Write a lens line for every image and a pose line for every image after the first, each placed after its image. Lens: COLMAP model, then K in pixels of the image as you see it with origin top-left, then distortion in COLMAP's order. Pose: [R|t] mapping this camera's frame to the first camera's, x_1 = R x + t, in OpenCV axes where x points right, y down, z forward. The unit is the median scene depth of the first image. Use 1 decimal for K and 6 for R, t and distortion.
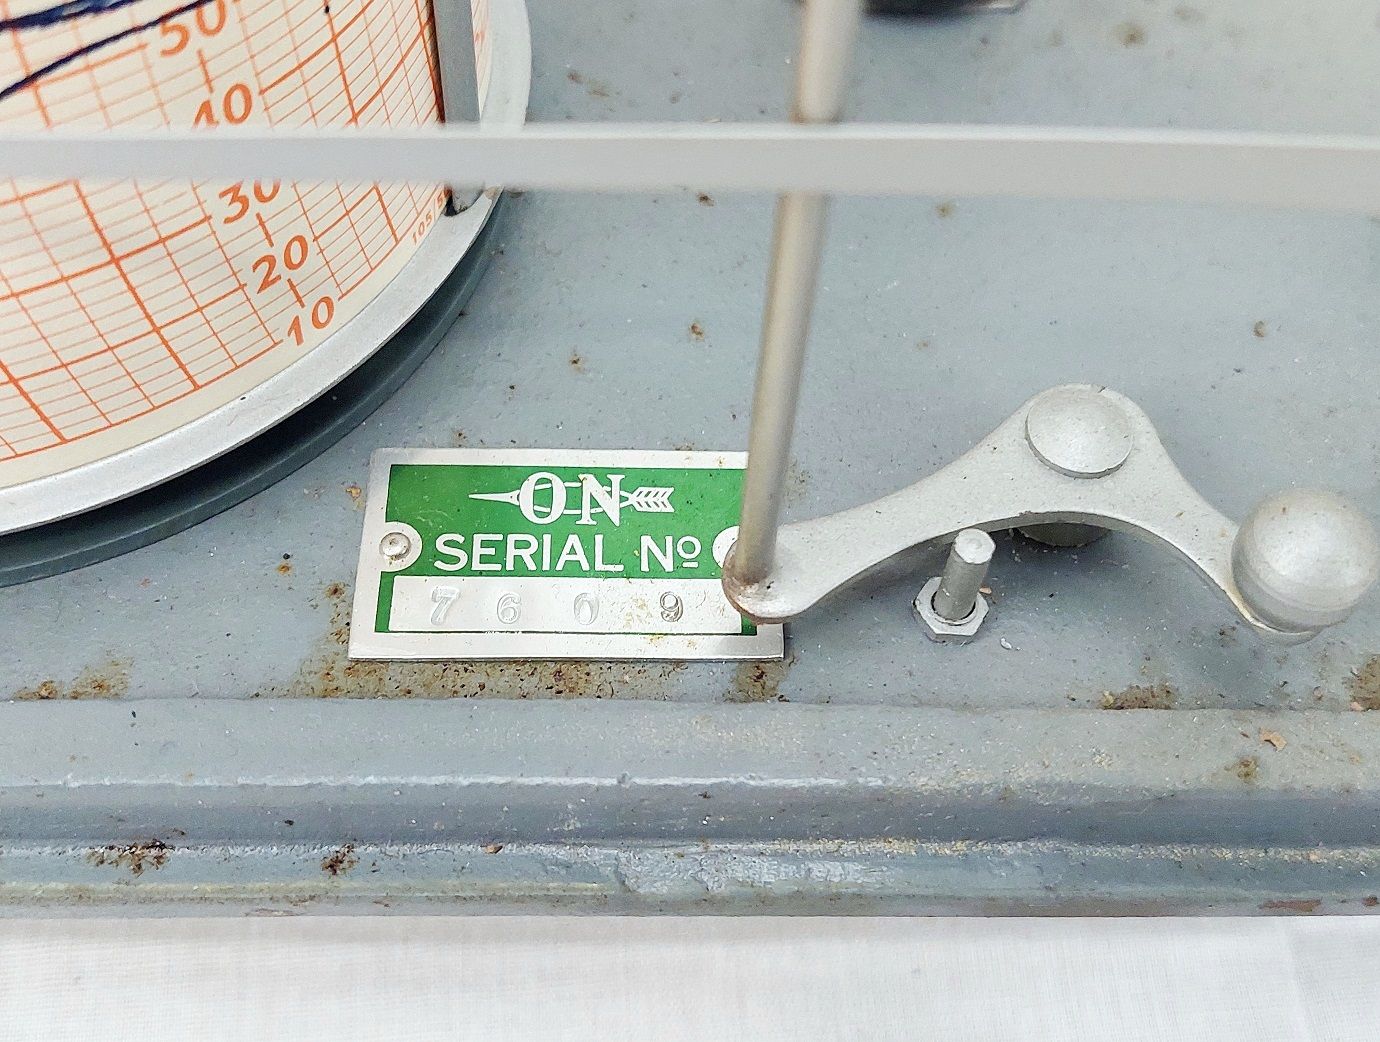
lens RADIAL K [[1804.8, 0, 670.7], [0, 1804.8, 518.6], [0, 0, 1]] dist [0.276406, -1.275363]
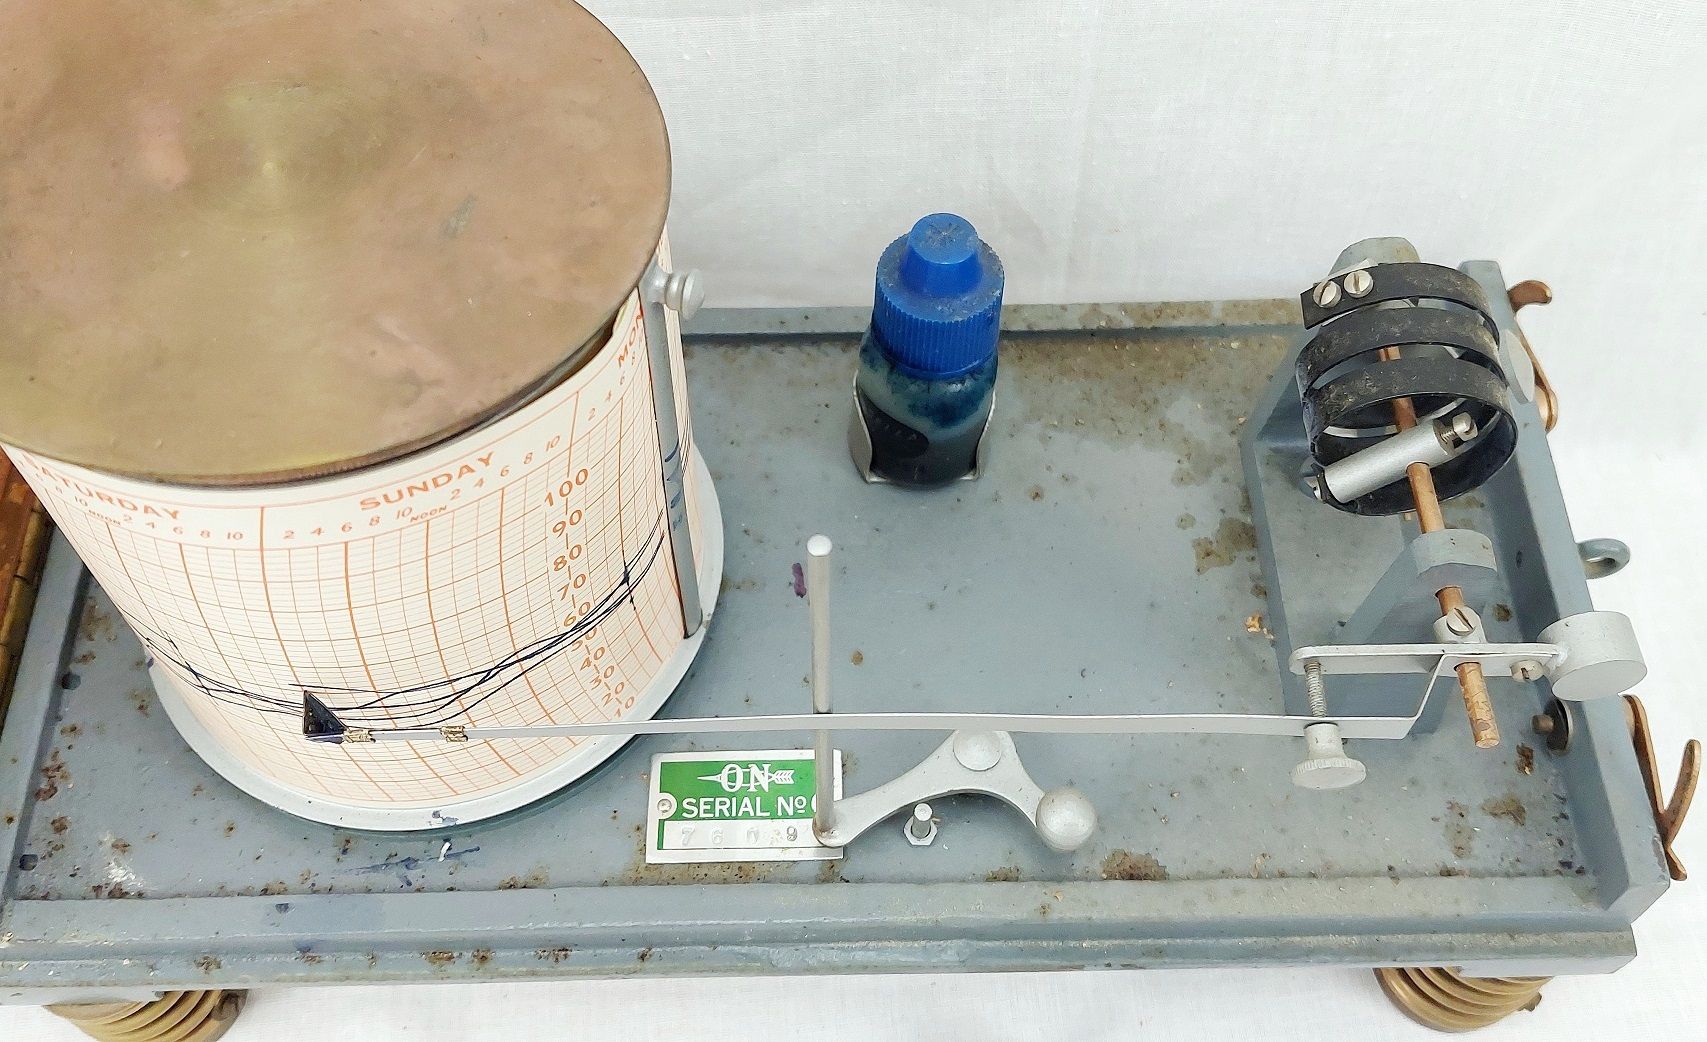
lens RADIAL K [[1732.1, 0, 832.8], [0, 1732.1, 521.4], [0, 0, 1]] dist [0.155976, -0.552409]
pose [[0.999228, -0.023298, -0.031631, 0.123355], [0.024553, 0.998902, 0.039892, -0.403956], [0.030666, -0.040638, 0.998703, -1.060306]]
